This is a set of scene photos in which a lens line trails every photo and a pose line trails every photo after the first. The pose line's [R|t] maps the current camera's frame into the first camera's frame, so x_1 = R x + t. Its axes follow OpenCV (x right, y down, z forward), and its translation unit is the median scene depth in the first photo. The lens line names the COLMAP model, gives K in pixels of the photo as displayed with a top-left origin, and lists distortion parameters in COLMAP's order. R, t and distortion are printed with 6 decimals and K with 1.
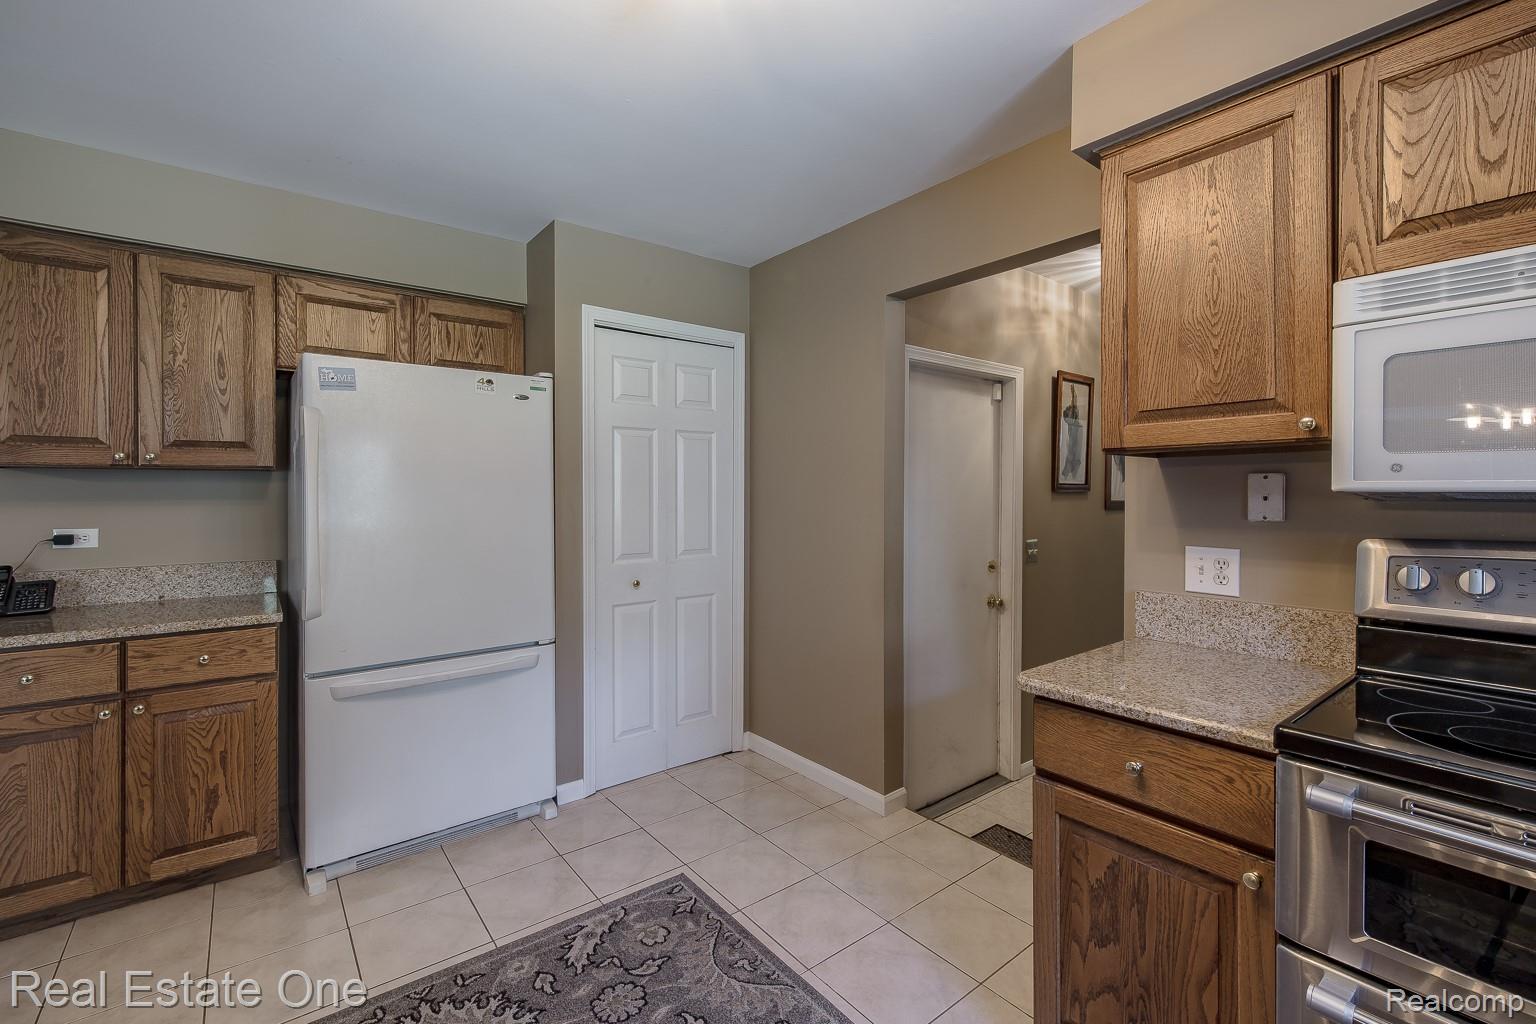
lens RADIAL K [[678.4, 0, 744.5], [0, 678.4, 496.1], [0, 0, 1]] dist [0.001040, -0.000654]
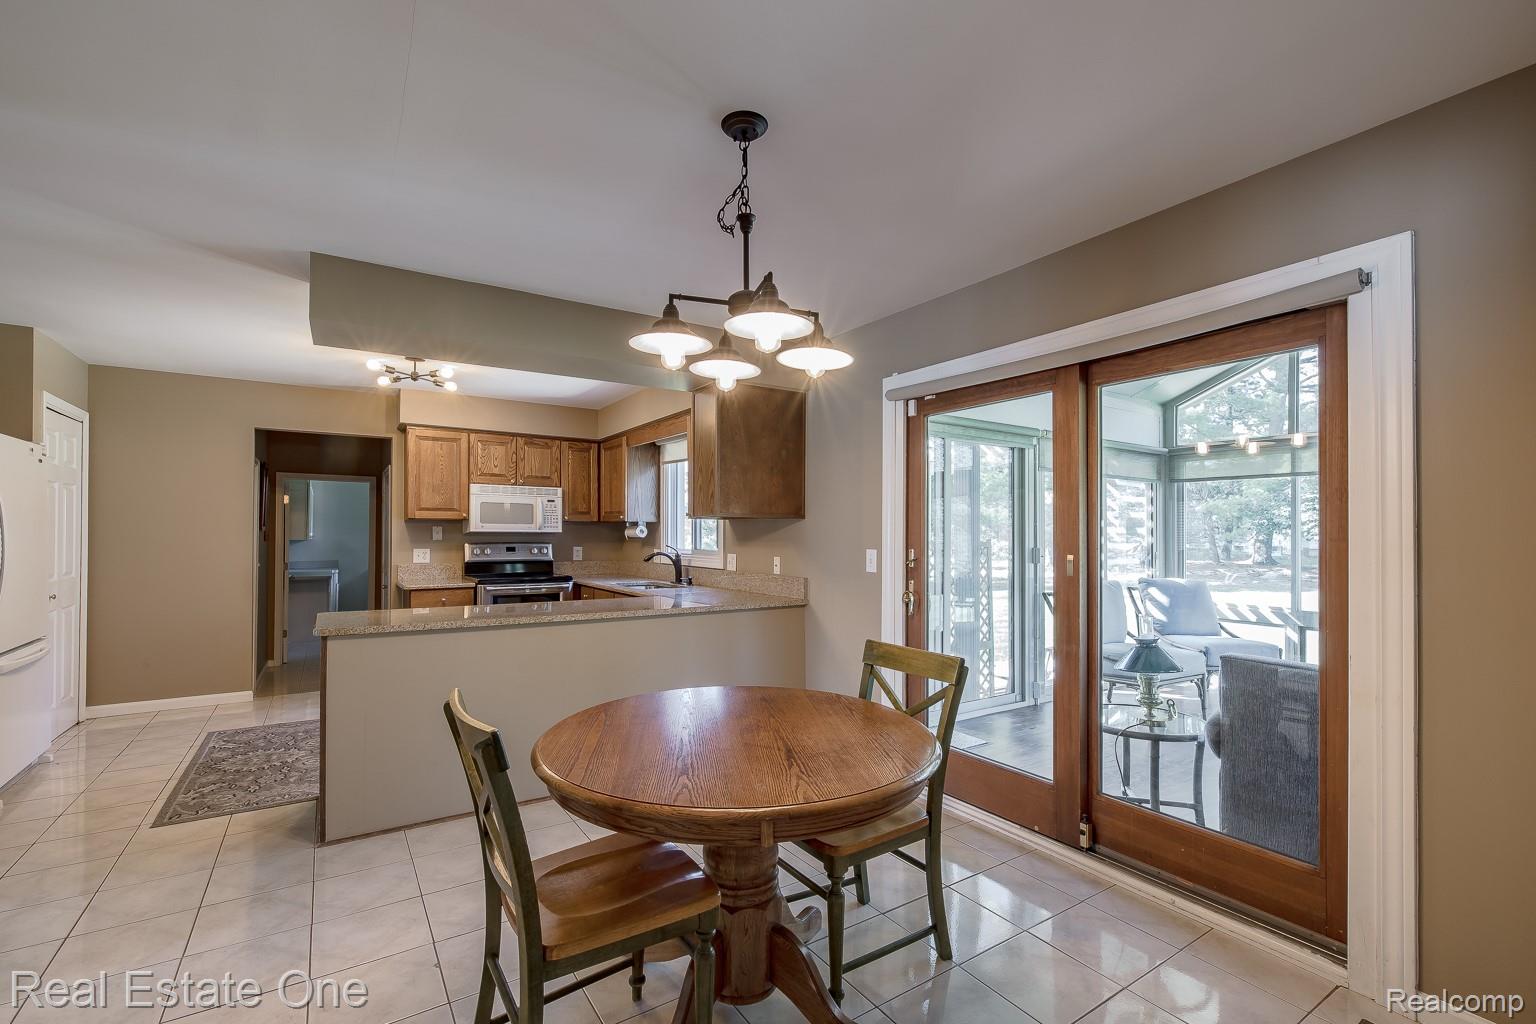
lens RADIAL K [[678.4, 0, 764.7], [0, 678.4, 523.4], [0, 0, 1]] dist [0.001040, -0.000654]
pose [[0.085305, 0.019656, 0.996161, -2.829717], [0.001790, 0.999801, -0.019881, 0.026201], [-0.996353, 0.003479, 0.085253, -1.071386]]
